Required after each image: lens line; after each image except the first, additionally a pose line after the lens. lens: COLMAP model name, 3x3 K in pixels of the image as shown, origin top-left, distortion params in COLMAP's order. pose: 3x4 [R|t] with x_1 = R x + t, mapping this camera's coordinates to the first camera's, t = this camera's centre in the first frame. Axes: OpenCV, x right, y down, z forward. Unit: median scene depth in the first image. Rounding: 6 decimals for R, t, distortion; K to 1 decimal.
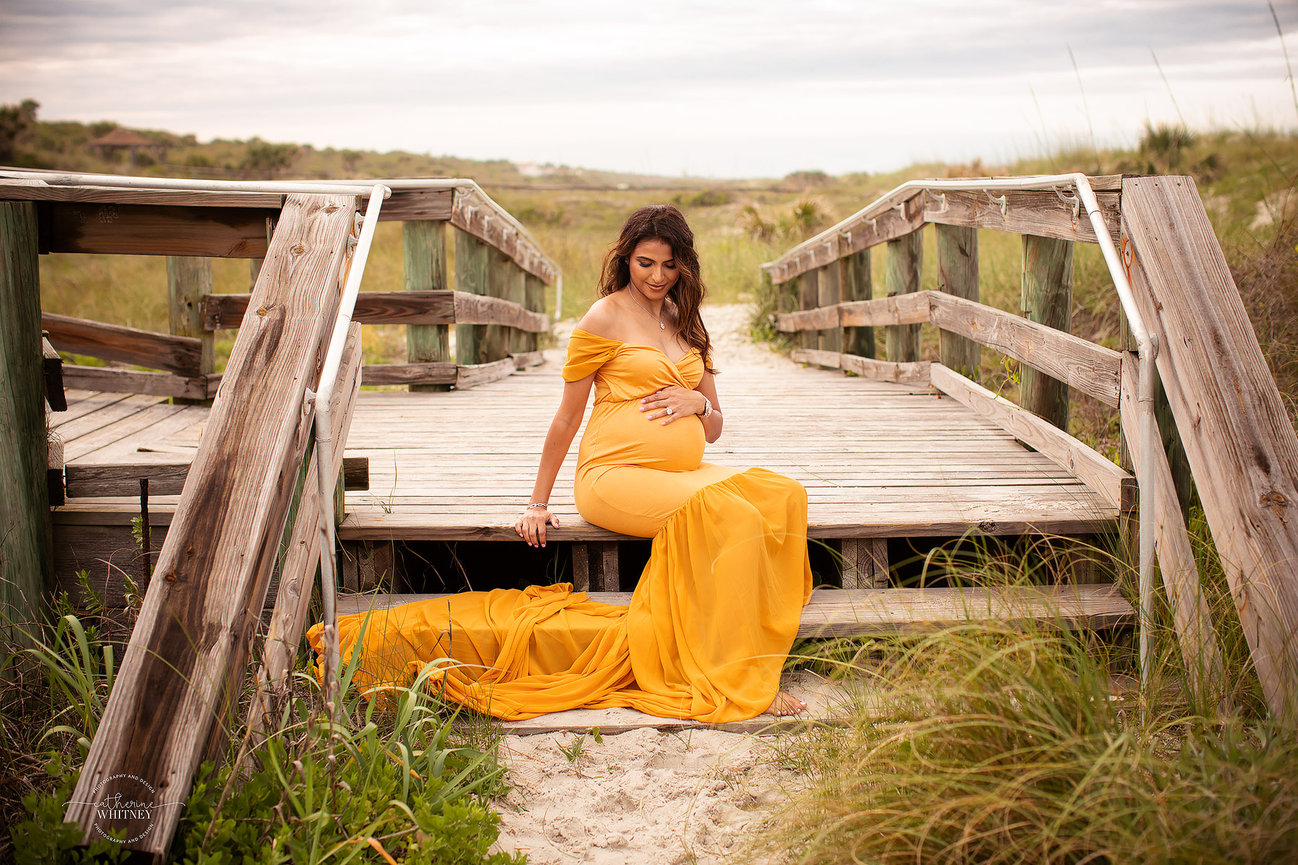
lens RADIAL K [[1864.2, 0, 647.9], [0, 1864.2, 431.5], [0, 0, 1]] dist [0.010121, 0.000000]
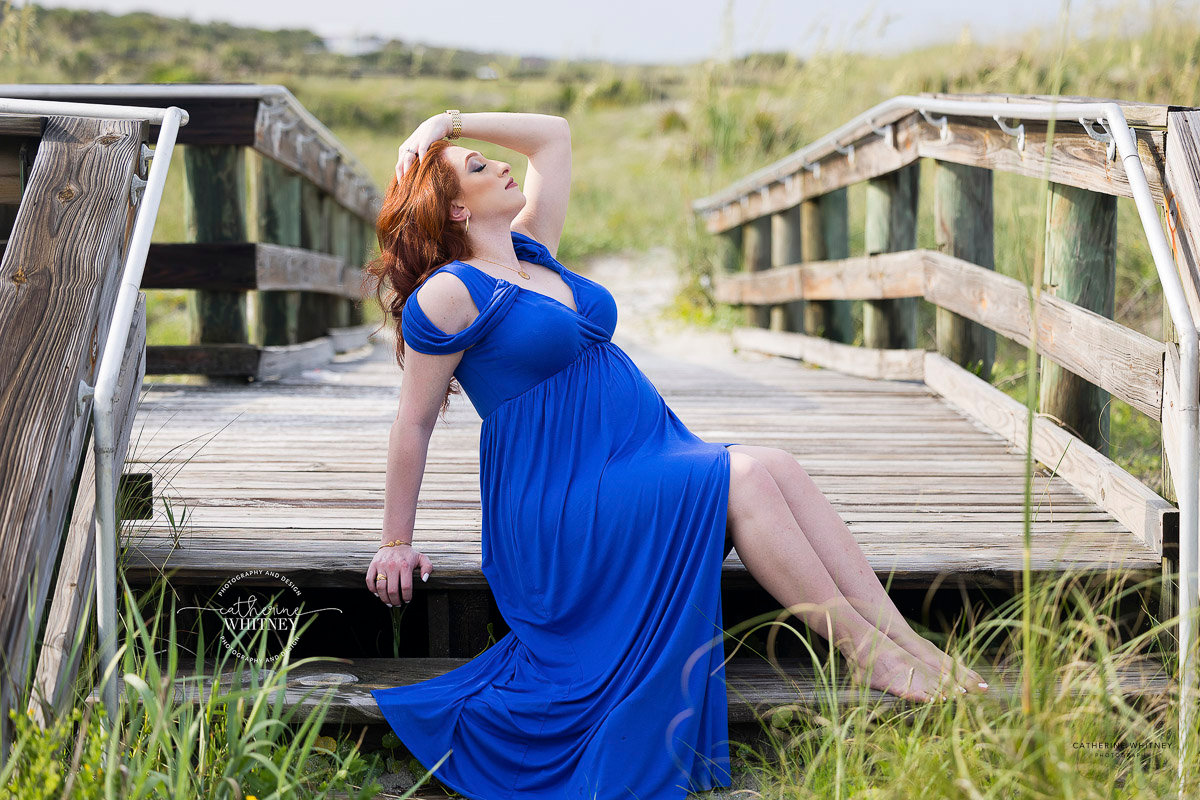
lens RADIAL K [[2910.6, 0, 599.9], [0, 2910.6, 400.6], [0, 0, 1]] dist [0.004199, 0.000000]
pose [[0.999554, 0.011872, 0.027418, -0.002818], [-0.011416, 0.999795, -0.016735, 0.001491], [-0.027611, 0.016414, 0.999484, -0.104339]]
